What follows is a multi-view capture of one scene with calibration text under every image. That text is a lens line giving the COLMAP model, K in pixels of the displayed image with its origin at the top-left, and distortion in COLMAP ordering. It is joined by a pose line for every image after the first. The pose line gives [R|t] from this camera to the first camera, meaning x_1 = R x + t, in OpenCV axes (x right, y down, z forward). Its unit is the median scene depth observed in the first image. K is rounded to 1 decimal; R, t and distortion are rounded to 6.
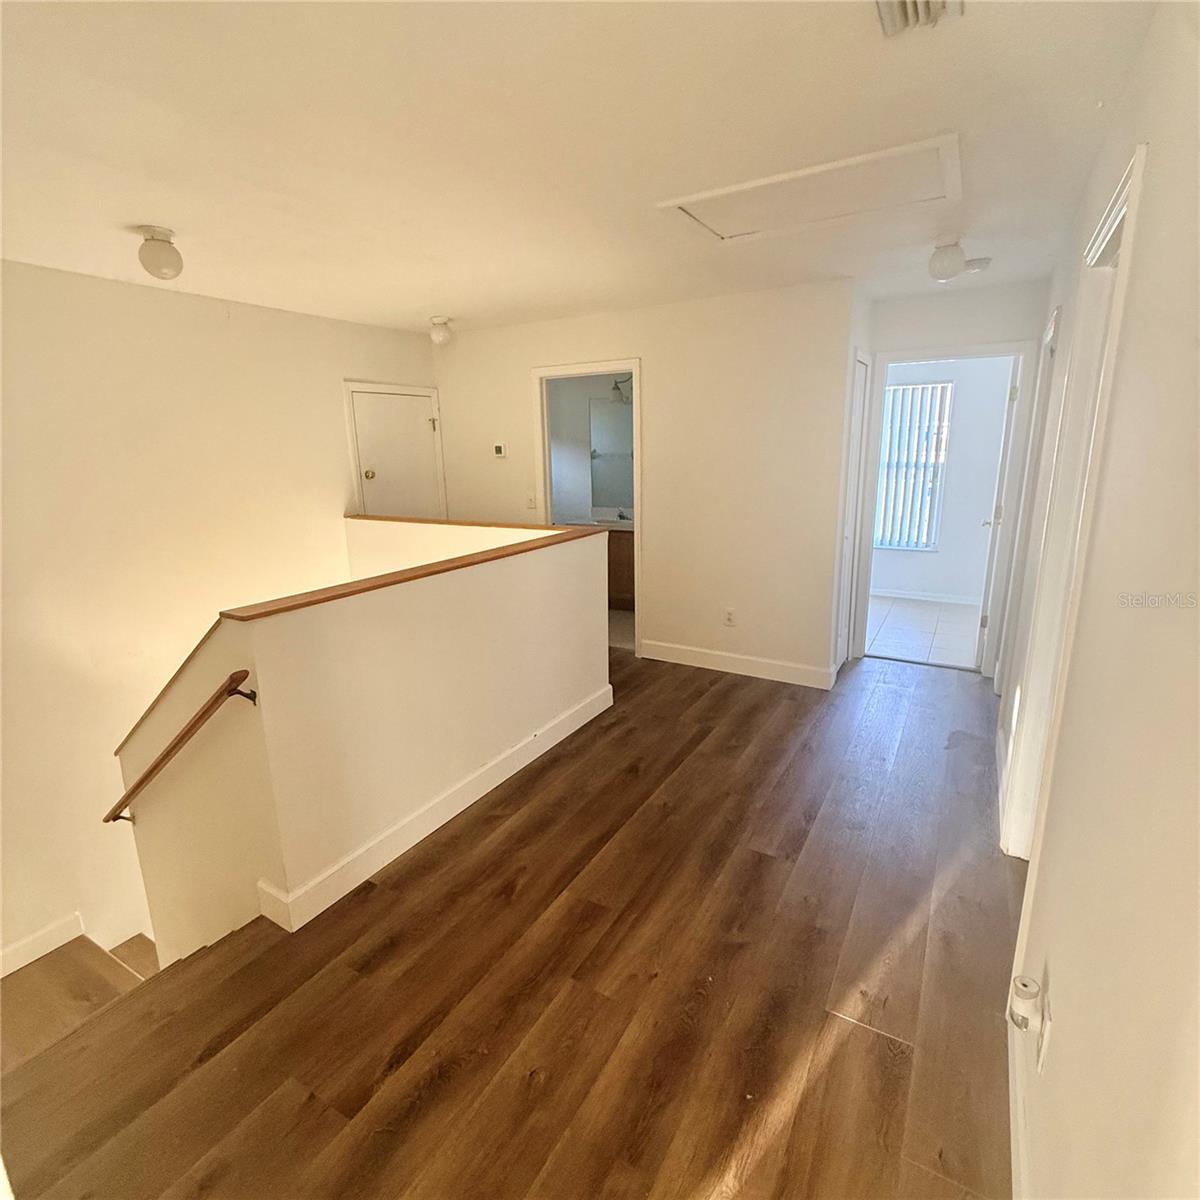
lens RADIAL K [[632.8, 0, 601.0], [0, 632.8, 594.2], [0, 0, 1]] dist [0.002386, -0.000757]
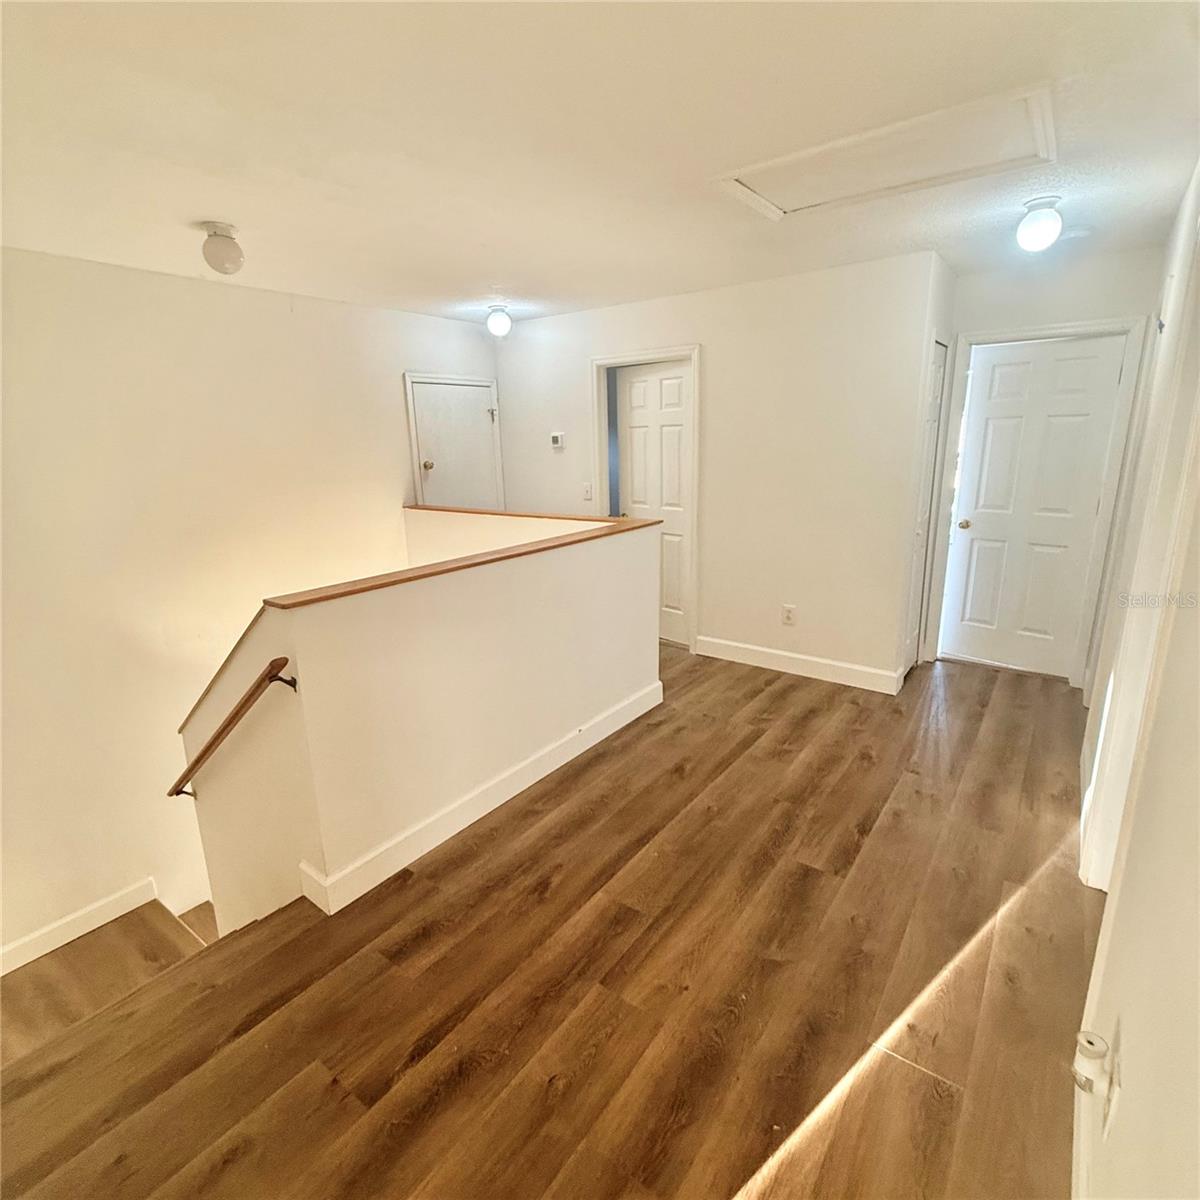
lens RADIAL K [[635.6, 0, 602.0], [0, 635.6, 597.3], [0, 0, 1]] dist [0.002292, -0.000228]
pose [[0.994599, 0.021558, -0.101530, 0.038362], [-0.019835, 0.999642, 0.017955, -0.004278], [0.101881, -0.015844, 0.994670, 0.031982]]
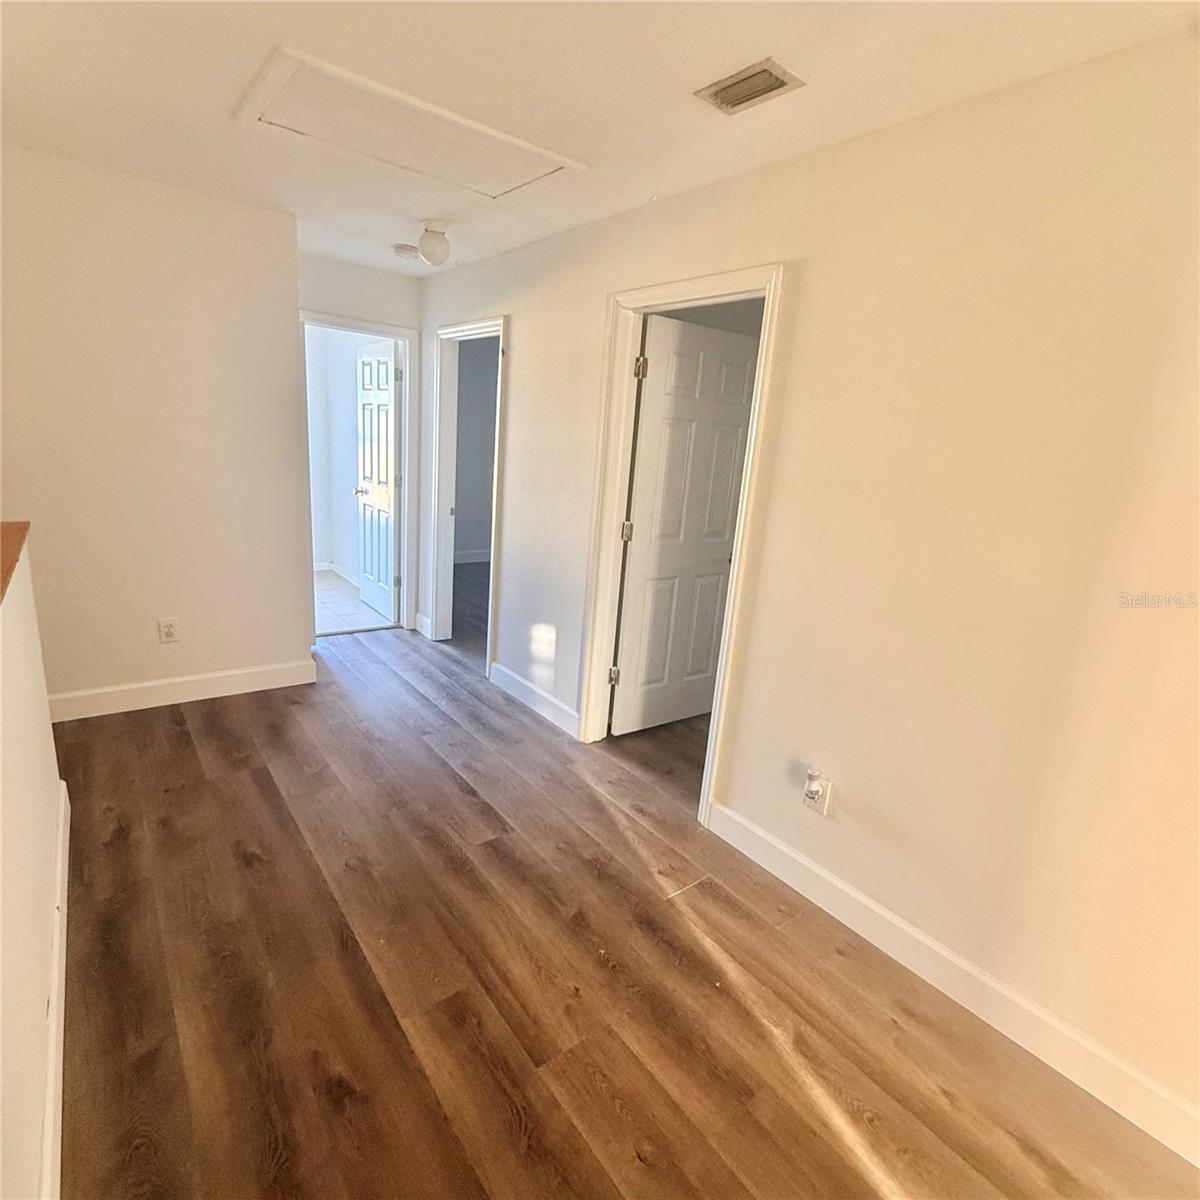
lens RADIAL K [[635.6, 0, 602.0], [0, 635.6, 597.3], [0, 0, 1]] dist [0.002292, -0.000228]
pose [[0.360405, -0.182219, 0.914825, -0.576561], [0.126919, 0.981193, 0.145438, -0.091989], [-0.924121, 0.063692, 0.376754, 0.495280]]
